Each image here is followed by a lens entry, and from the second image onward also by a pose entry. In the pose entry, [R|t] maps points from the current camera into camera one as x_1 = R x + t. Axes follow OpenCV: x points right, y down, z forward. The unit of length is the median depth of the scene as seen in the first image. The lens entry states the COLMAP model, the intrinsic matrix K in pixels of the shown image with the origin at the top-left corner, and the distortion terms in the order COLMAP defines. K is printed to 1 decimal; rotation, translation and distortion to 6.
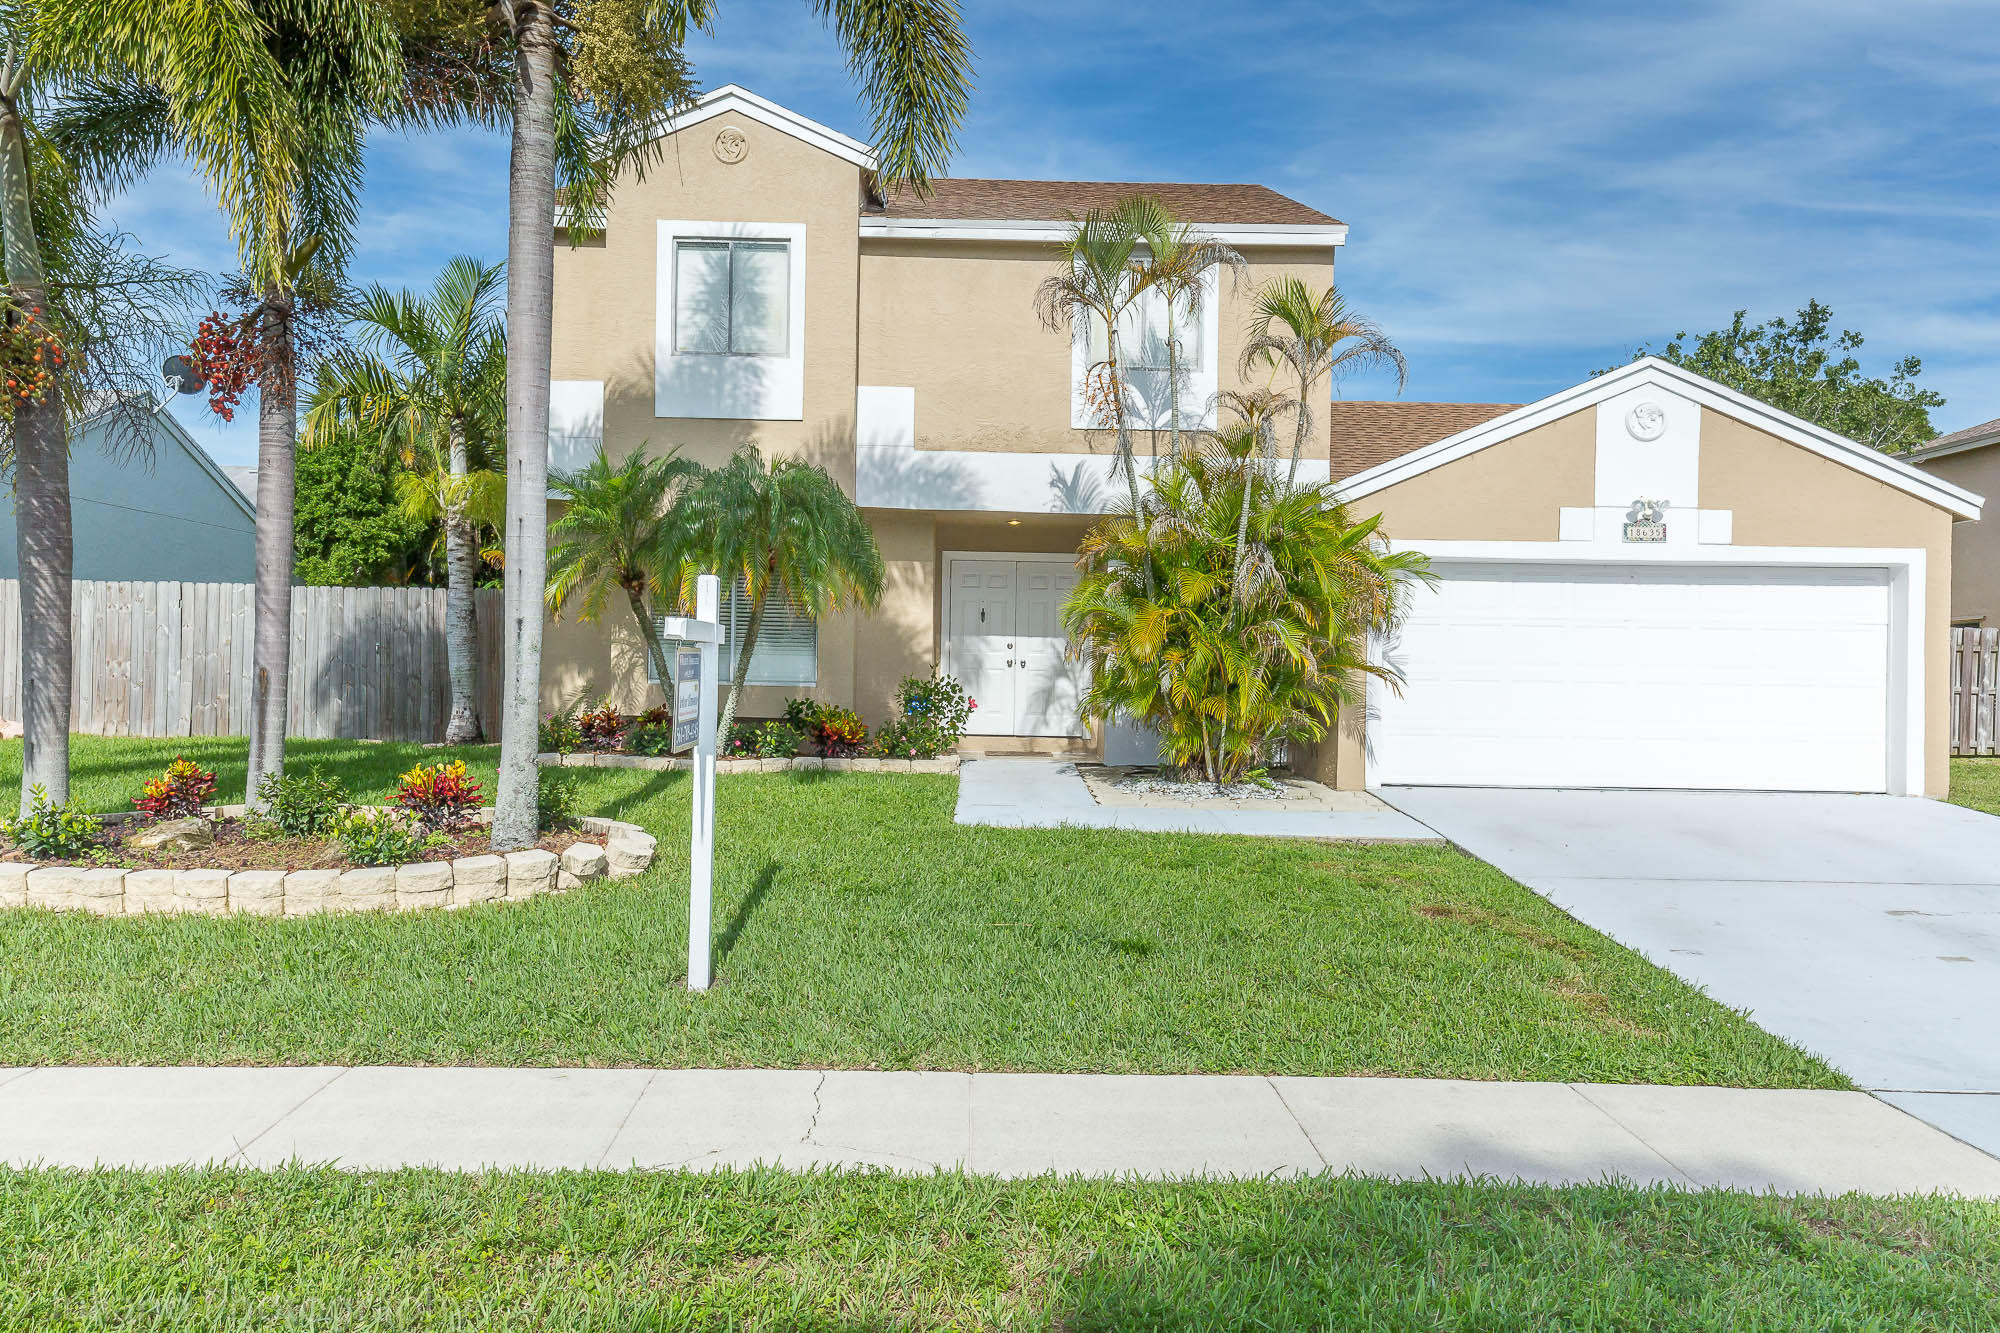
lens RADIAL K [[1562.0, 0, 1000.3], [0, 1562.0, 661.3], [0, 0, 1]] dist [0.006066, 0.003028]
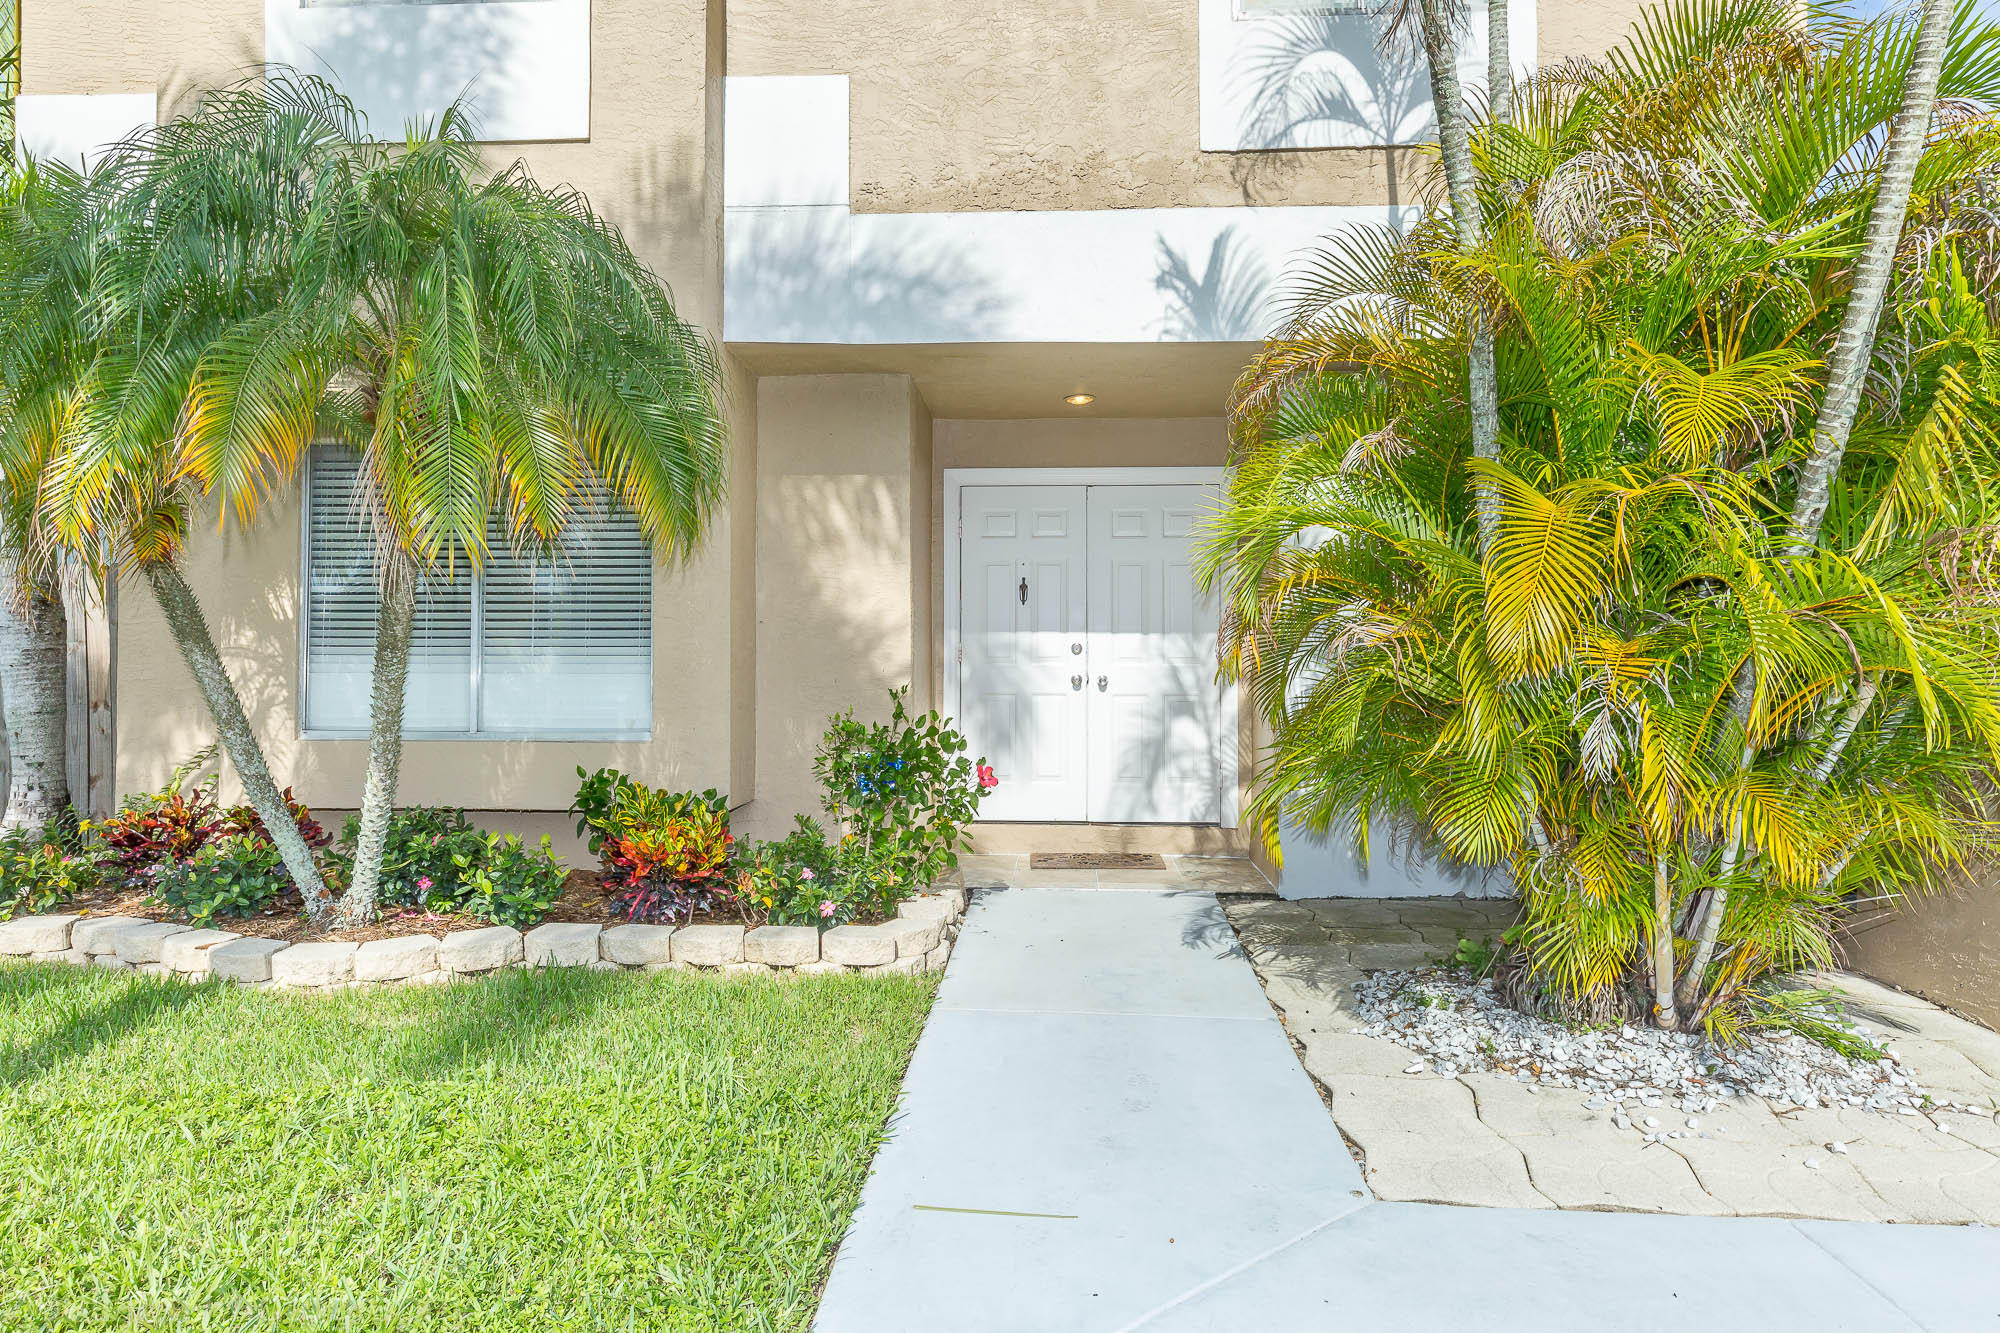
lens RADIAL K [[1262.3, 0, 992.0], [0, 1262.3, 680.1], [0, 0, 1]] dist [0.003150, 0.000059]
pose [[0.996735, -0.021154, -0.077925, 0.010762], [0.019409, 0.999545, -0.023089, 0.007717], [0.078378, 0.021501, 0.996692, 0.639108]]
